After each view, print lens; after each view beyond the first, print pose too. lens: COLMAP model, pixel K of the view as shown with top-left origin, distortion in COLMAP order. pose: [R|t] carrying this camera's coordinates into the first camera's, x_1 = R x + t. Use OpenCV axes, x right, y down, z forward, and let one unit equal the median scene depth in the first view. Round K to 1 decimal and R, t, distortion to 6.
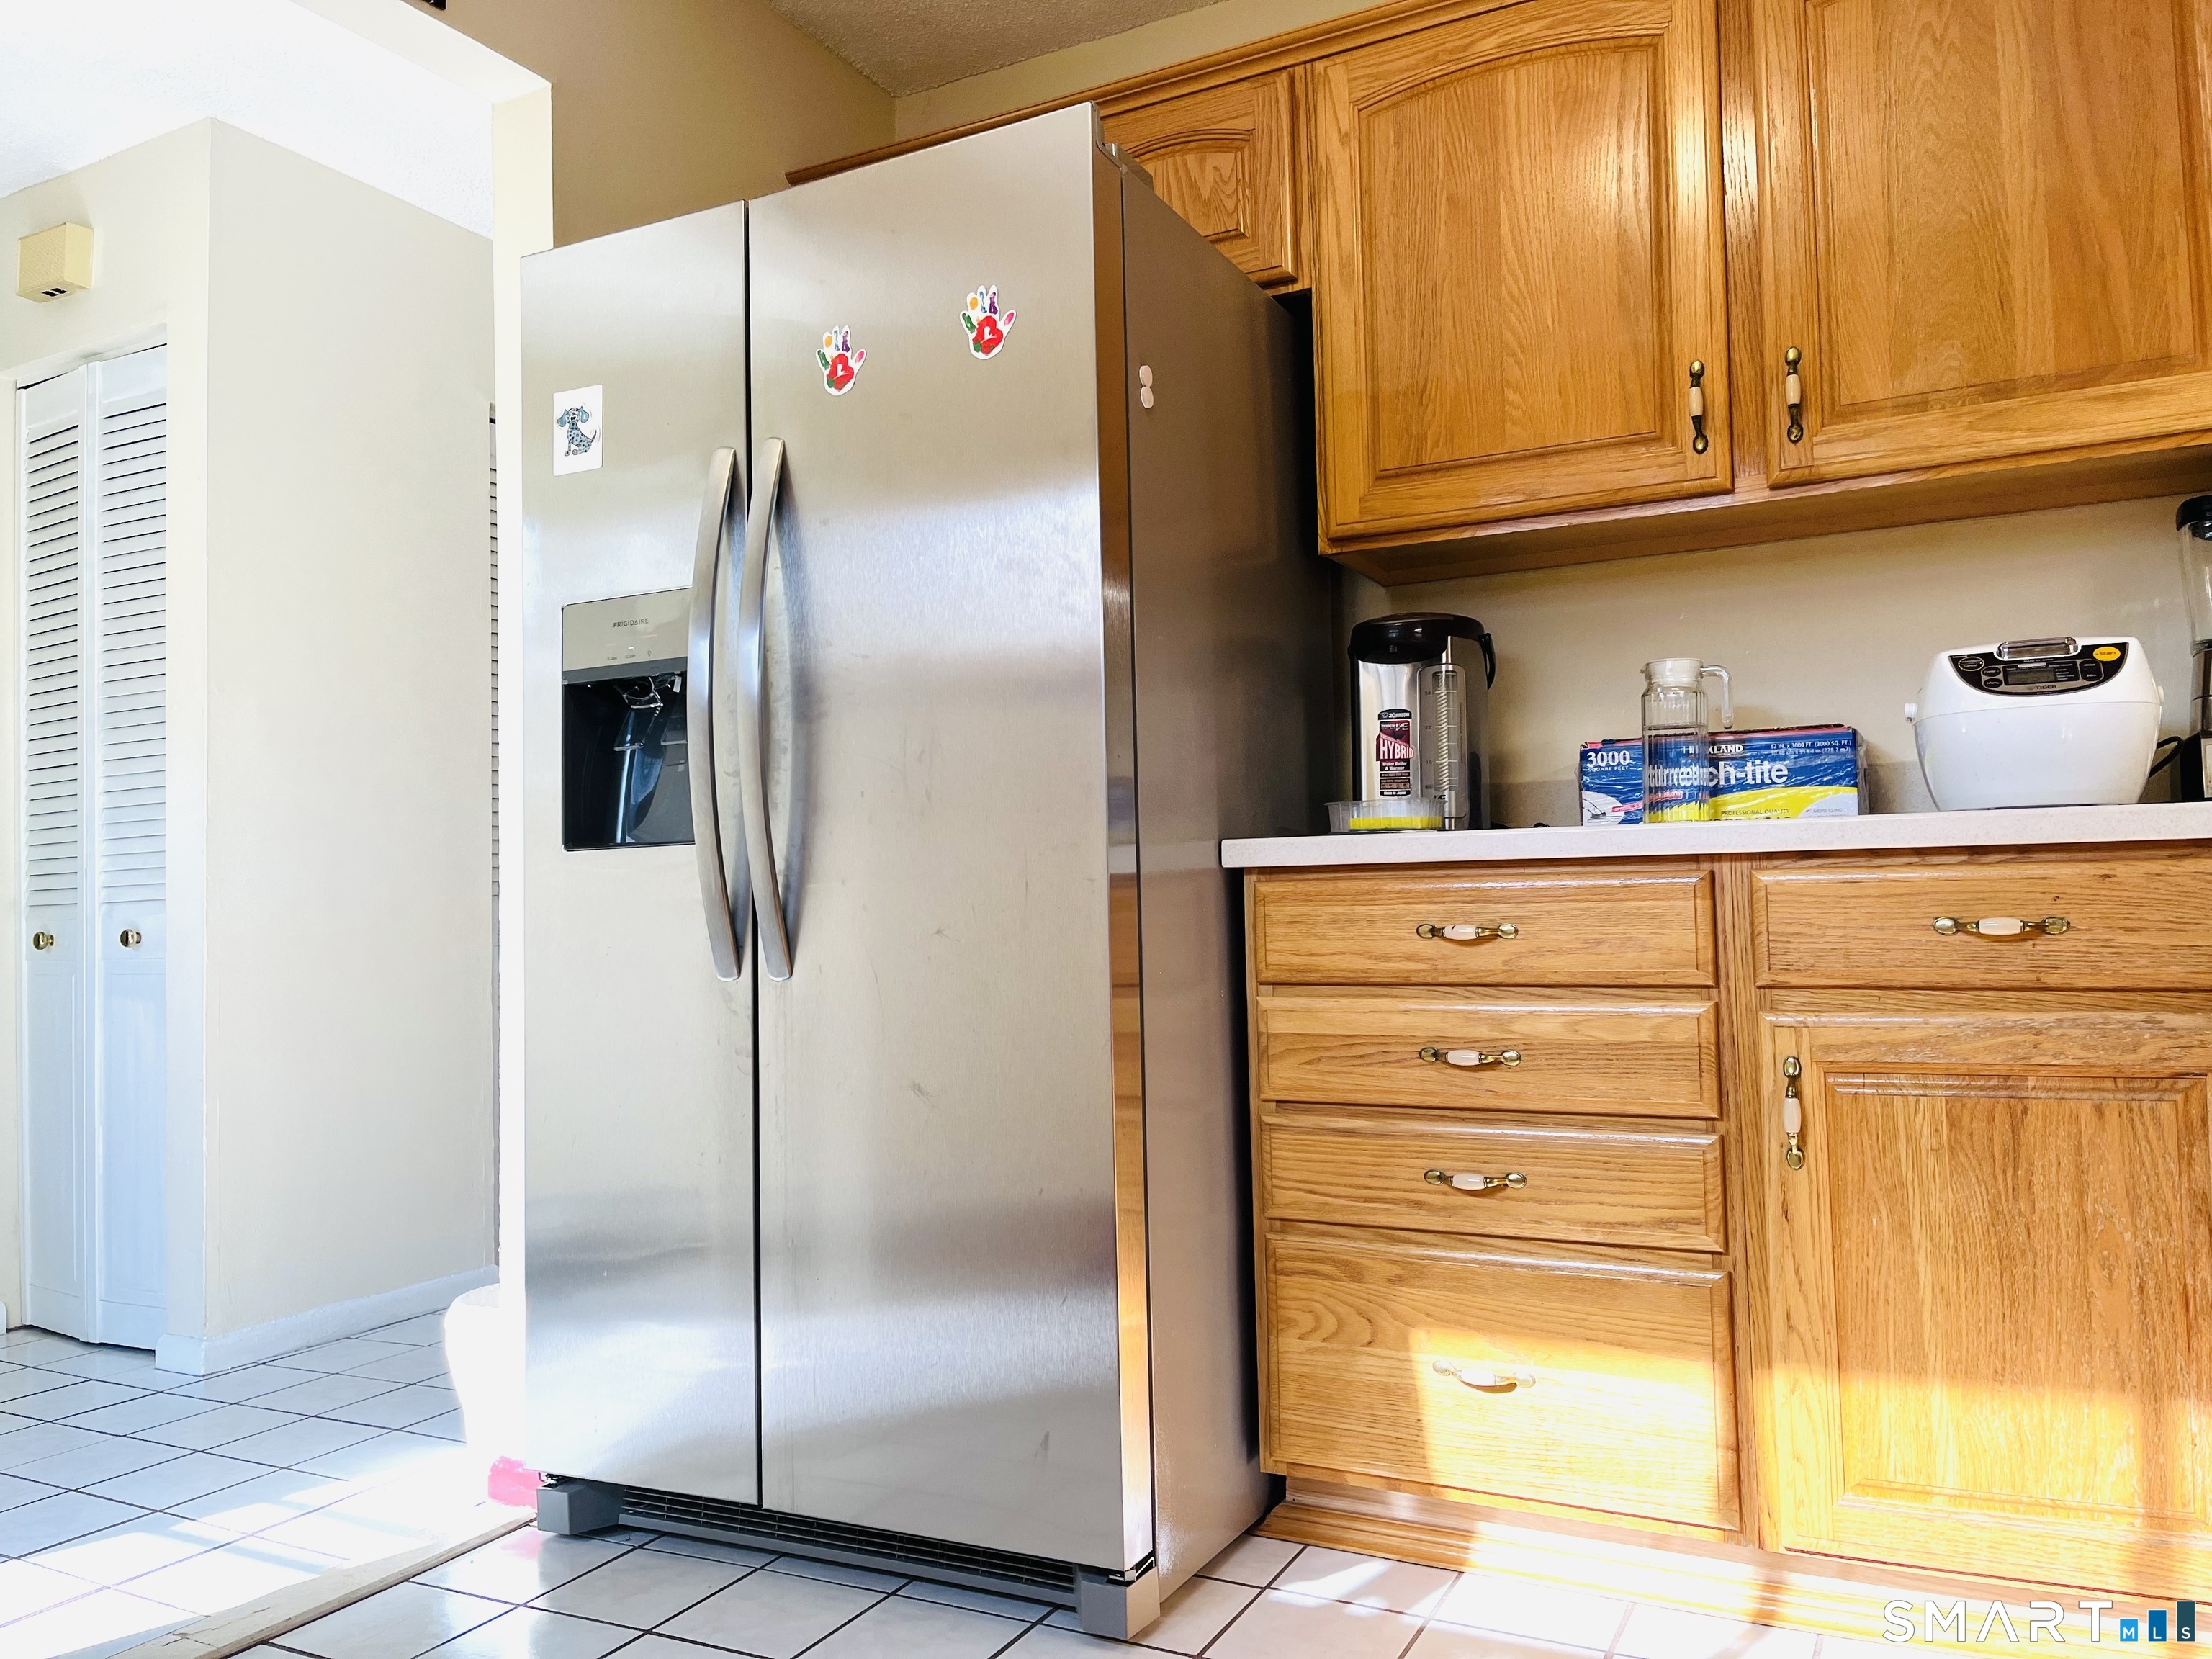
lens RADIAL K [[1671.7, 0, 1106.0], [0, 1671.7, 829.5], [0, 0, 1]] dist [0.078913, -0.110468]
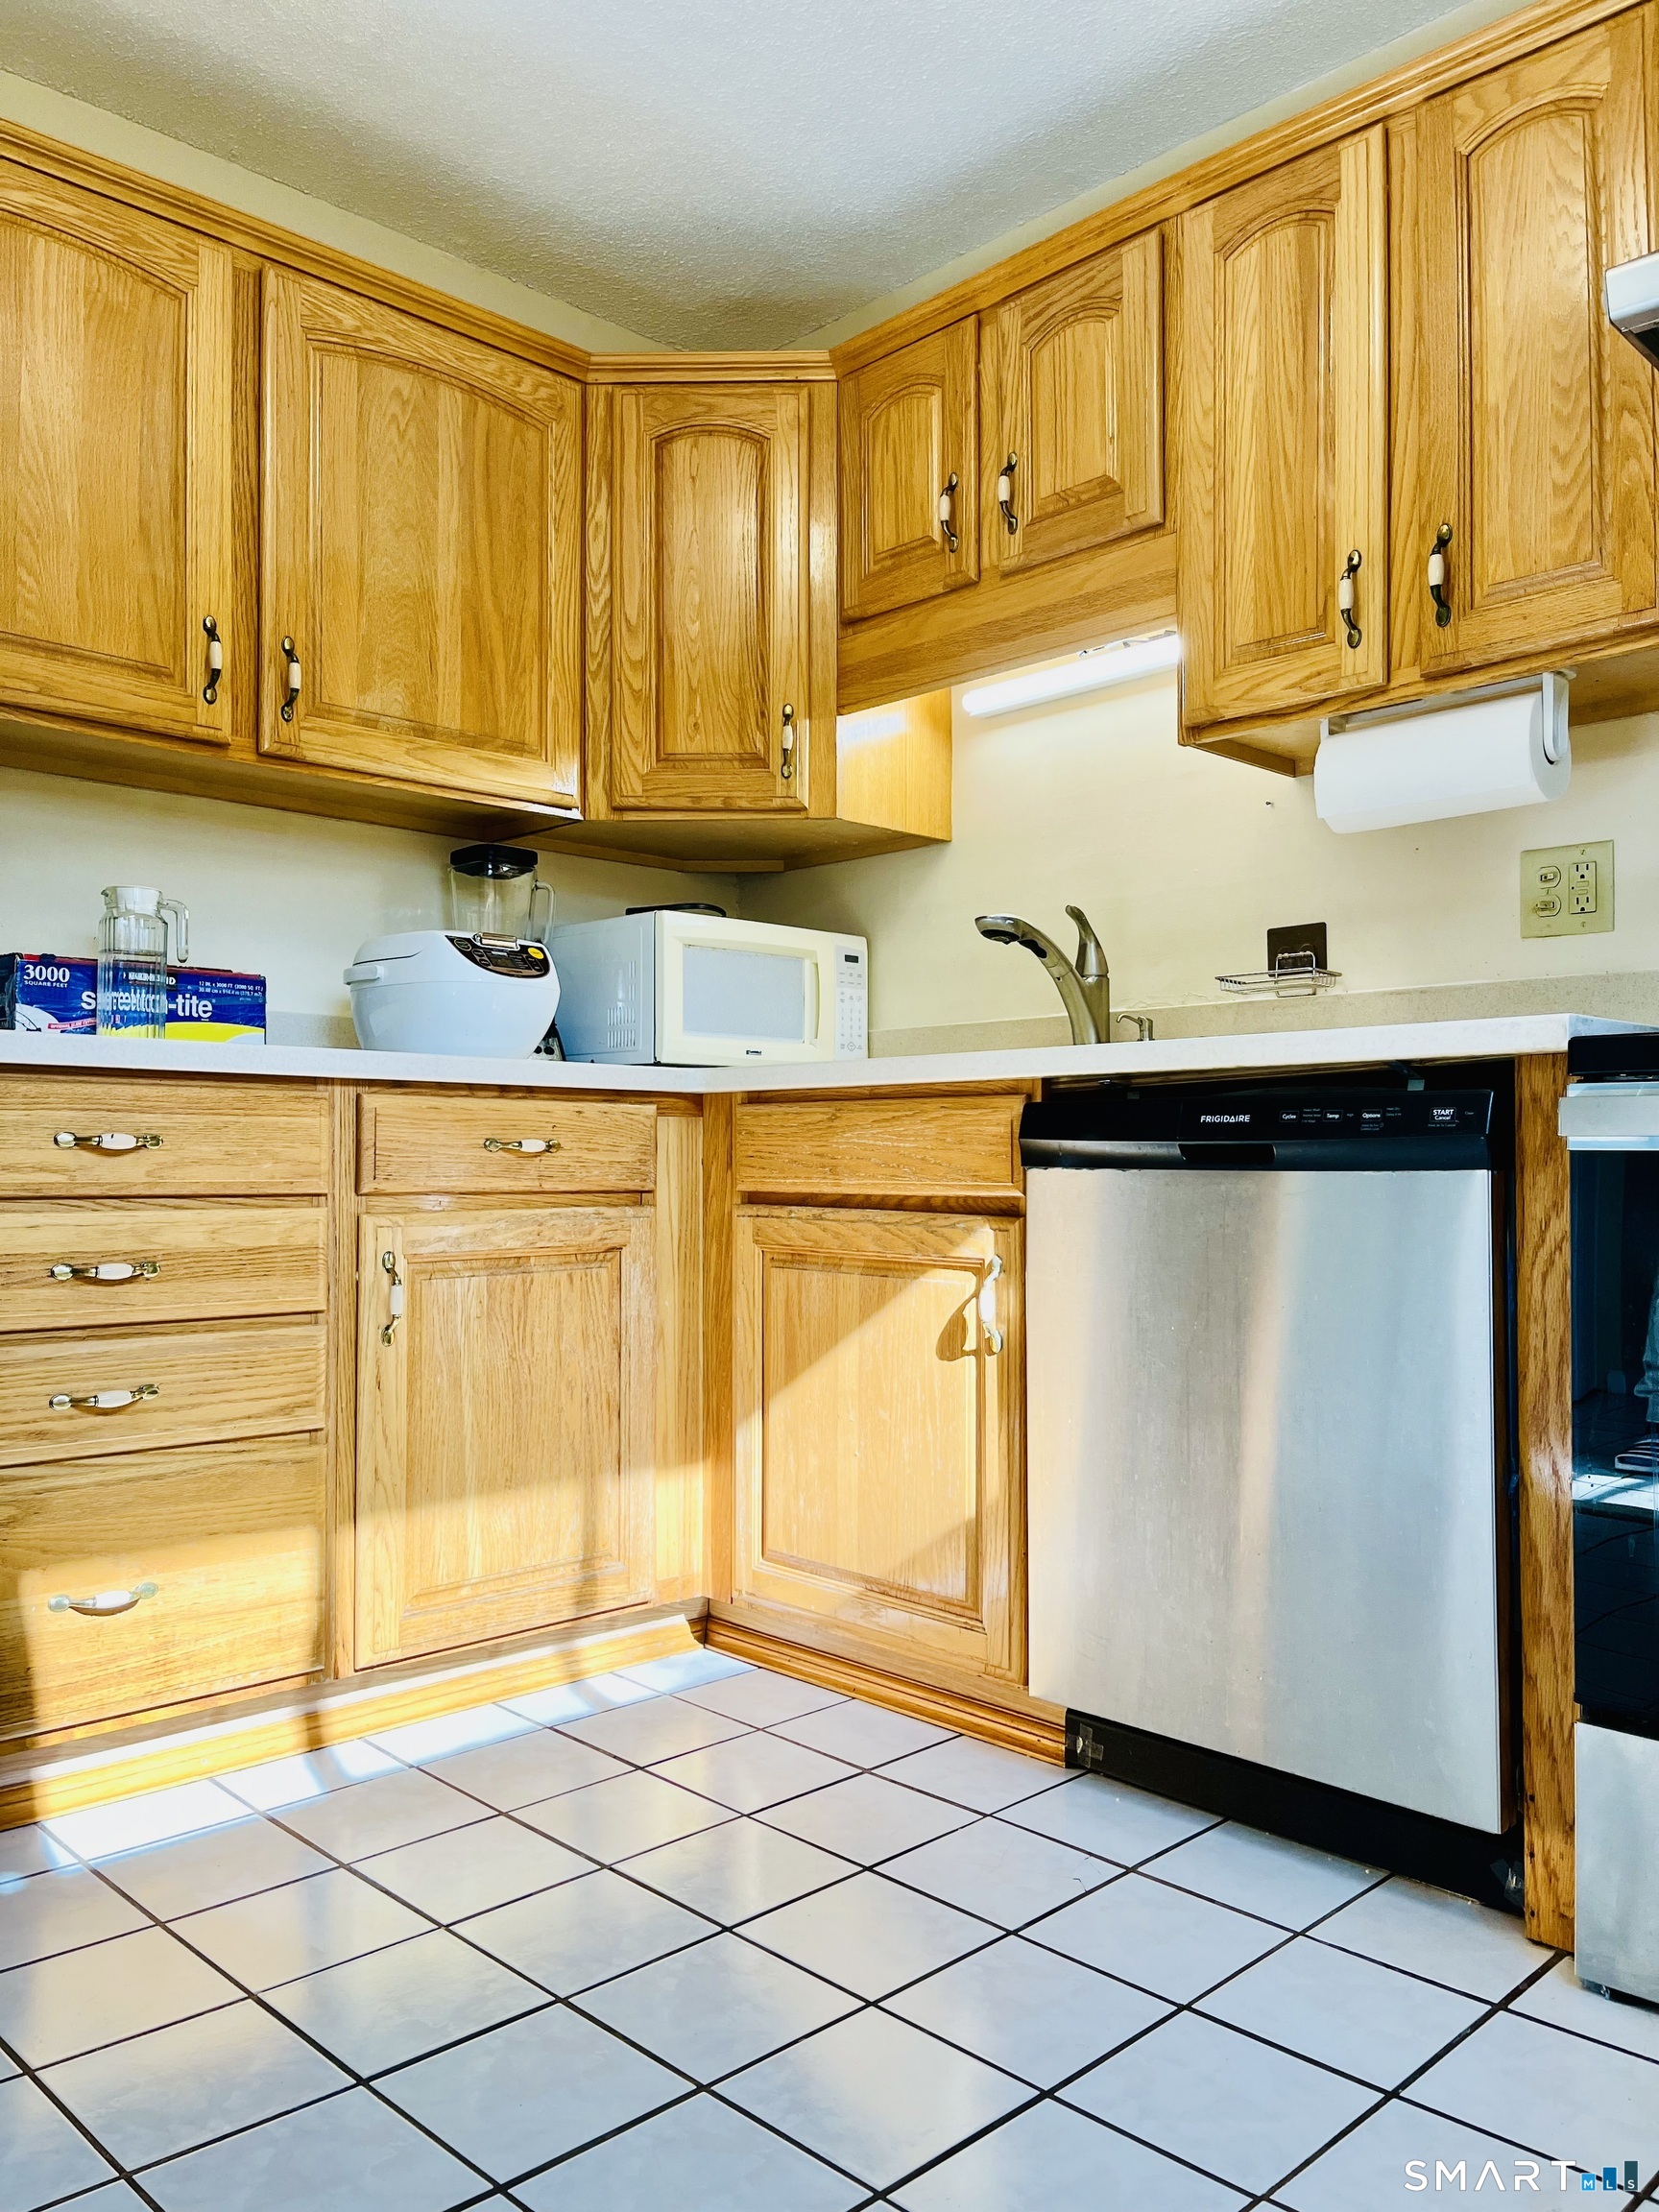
lens RADIAL K [[1671.7, 0, 829.5], [0, 1671.7, 1106.0], [0, 0, 1]] dist [0.078913, -0.110468]
pose [[0.310631, 0.053428, 0.949028, -0.582507], [-0.056207, 0.997704, -0.037771, 0.054806], [-0.948867, -0.041609, 0.312921, 0.312940]]
